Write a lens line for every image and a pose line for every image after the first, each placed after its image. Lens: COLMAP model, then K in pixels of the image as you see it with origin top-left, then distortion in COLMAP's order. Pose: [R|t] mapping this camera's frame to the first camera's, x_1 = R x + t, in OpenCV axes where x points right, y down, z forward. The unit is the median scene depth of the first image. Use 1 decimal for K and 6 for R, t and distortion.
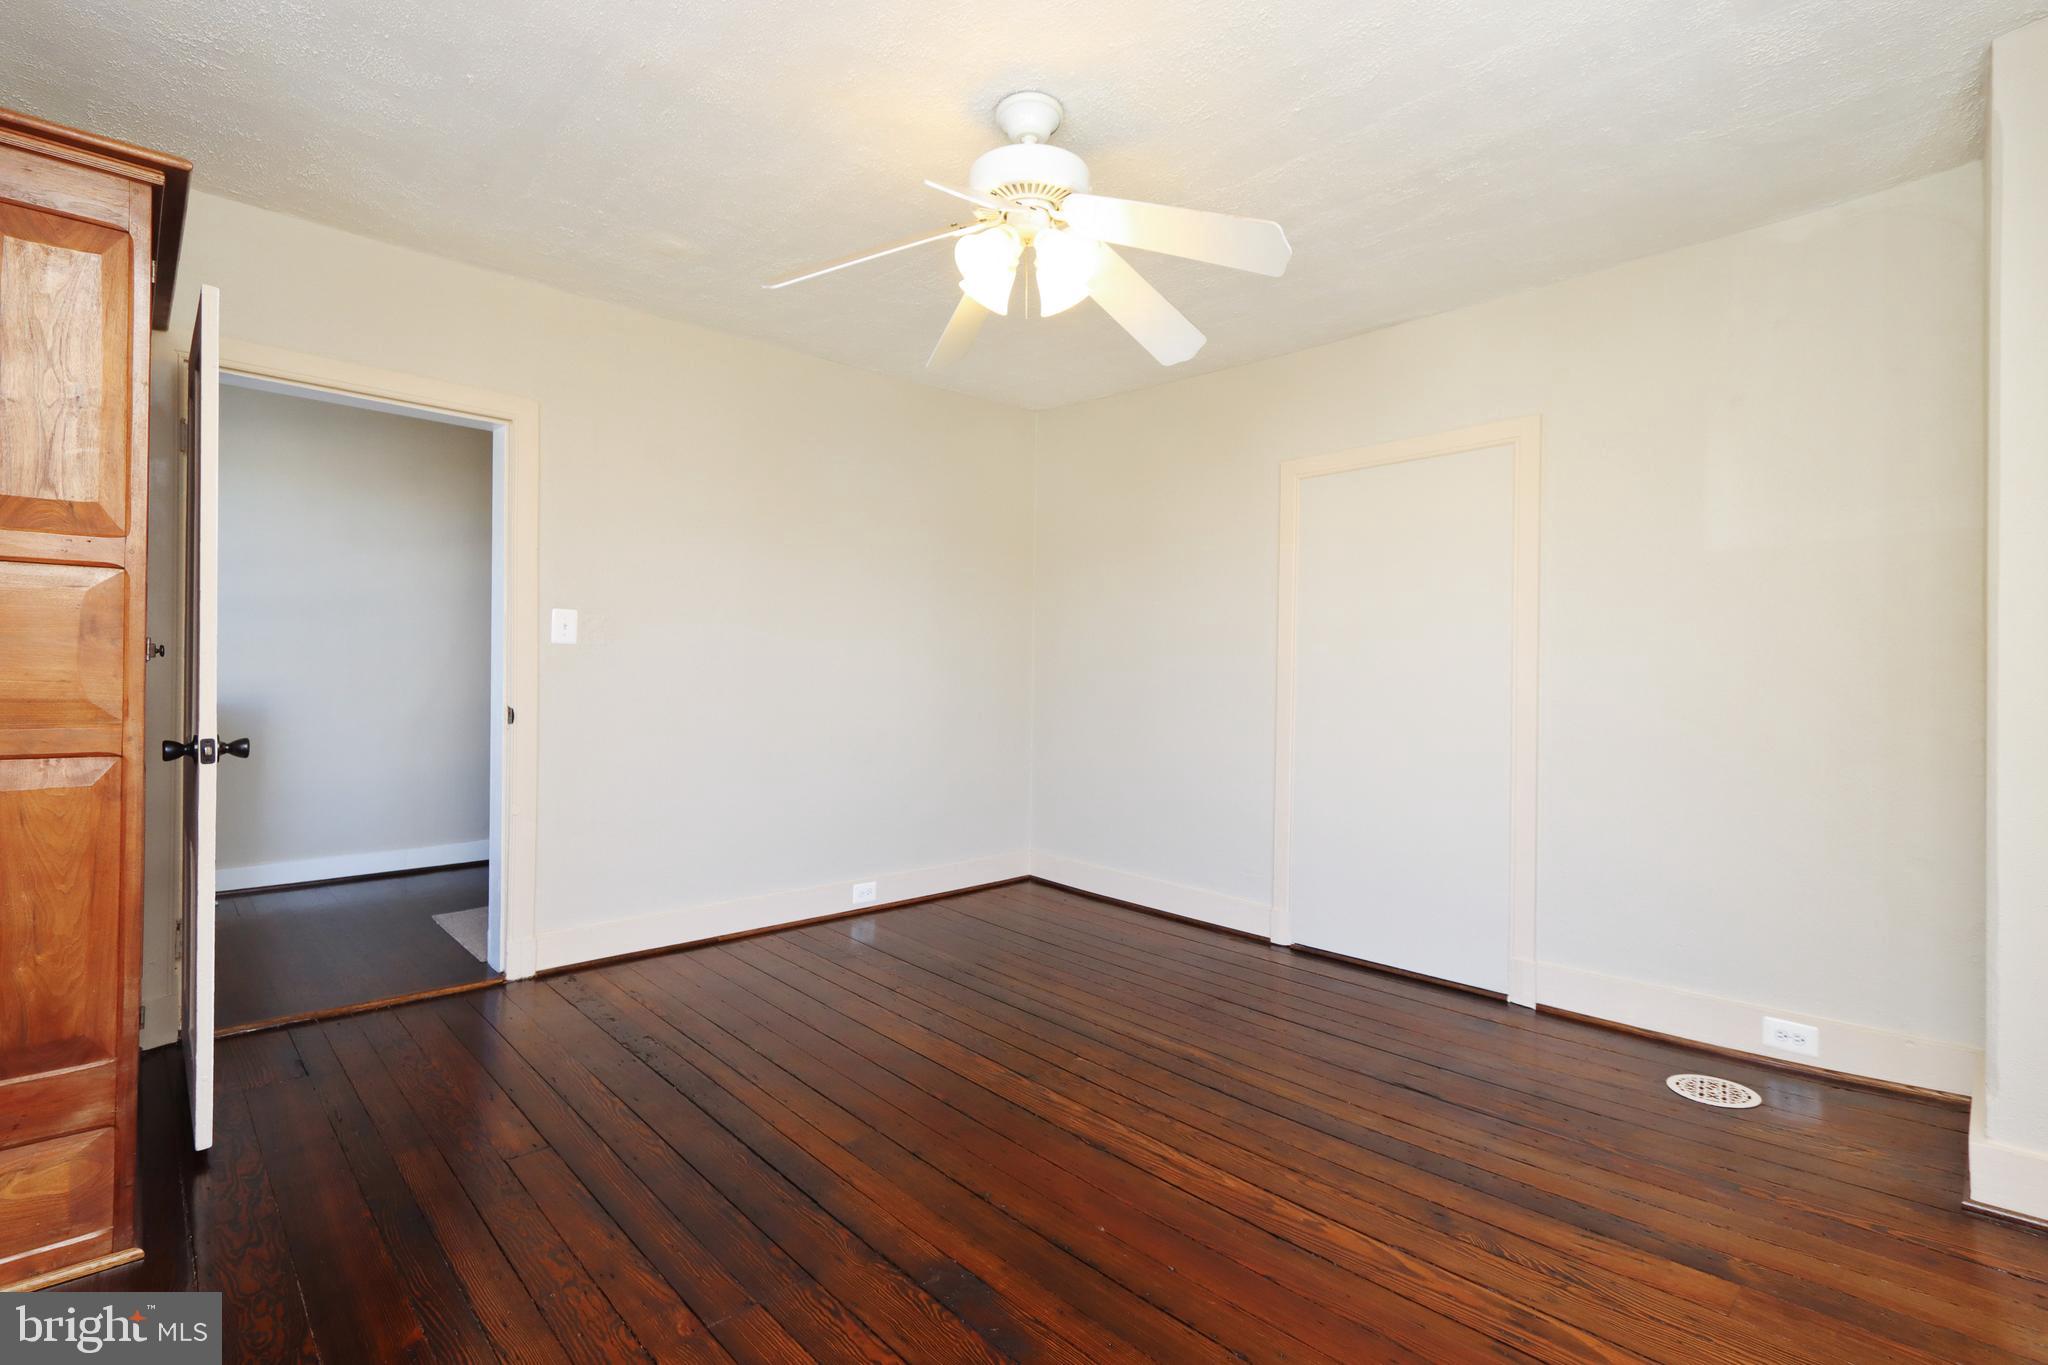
lens RADIAL K [[950.8, 0, 1023.2], [0, 950.8, 681.8], [0, 0, 1]] dist [-0.016208, 0.000487]
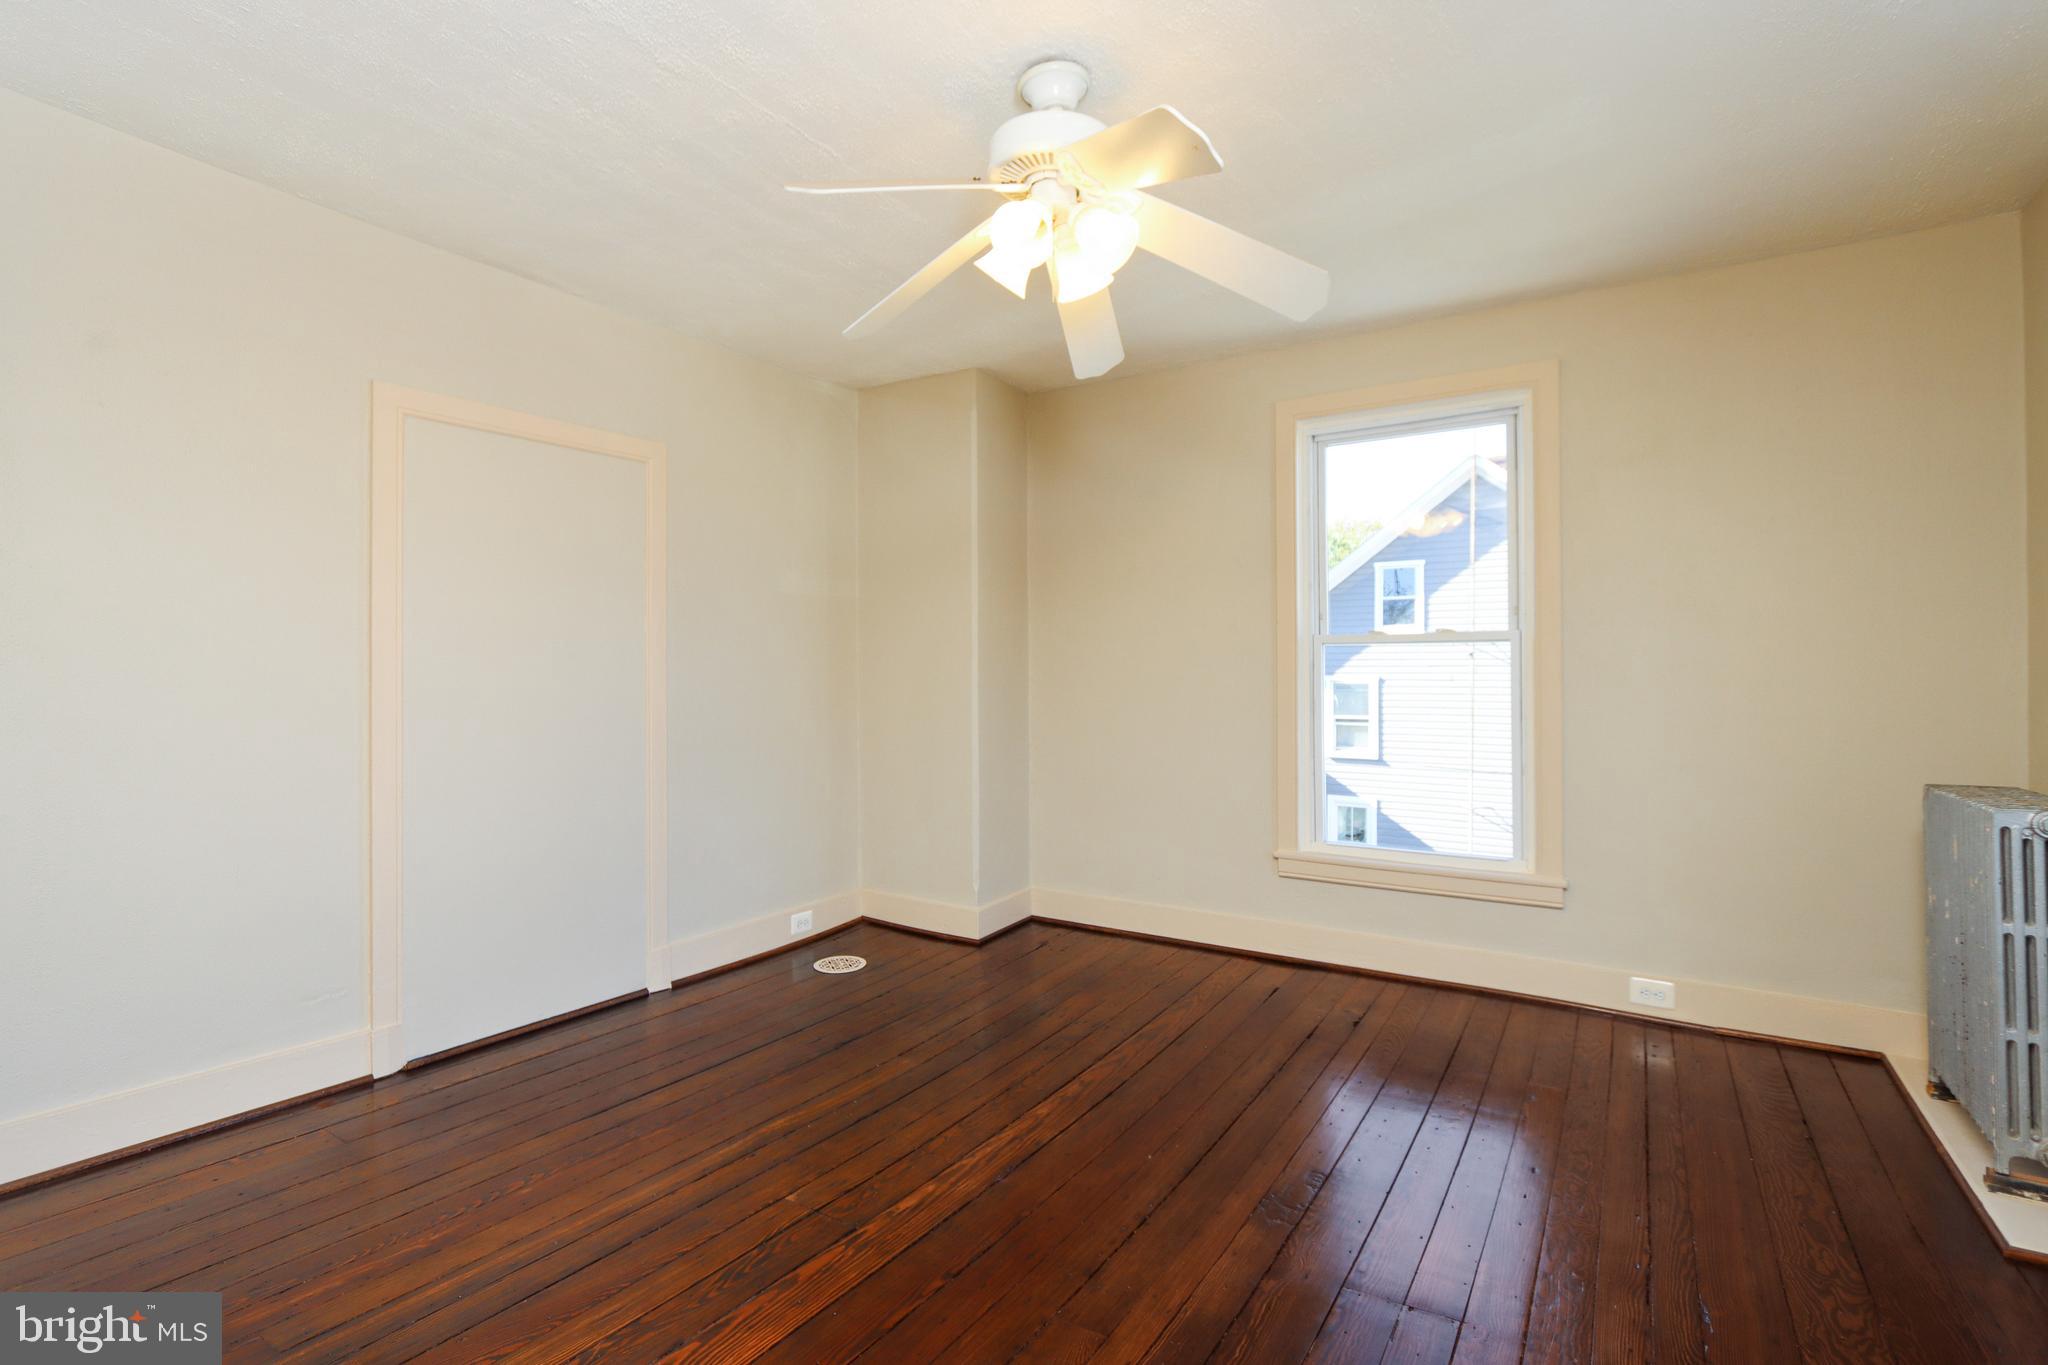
lens RADIAL K [[950.8, 0, 1023.2], [0, 950.8, 681.8], [0, 0, 1]] dist [-0.016208, 0.000487]
pose [[-0.229257, -0.011521, 0.973298, -0.770702], [0.014411, 0.999780, 0.015229, -0.020774], [-0.973259, 0.017518, -0.229040, 1.075214]]
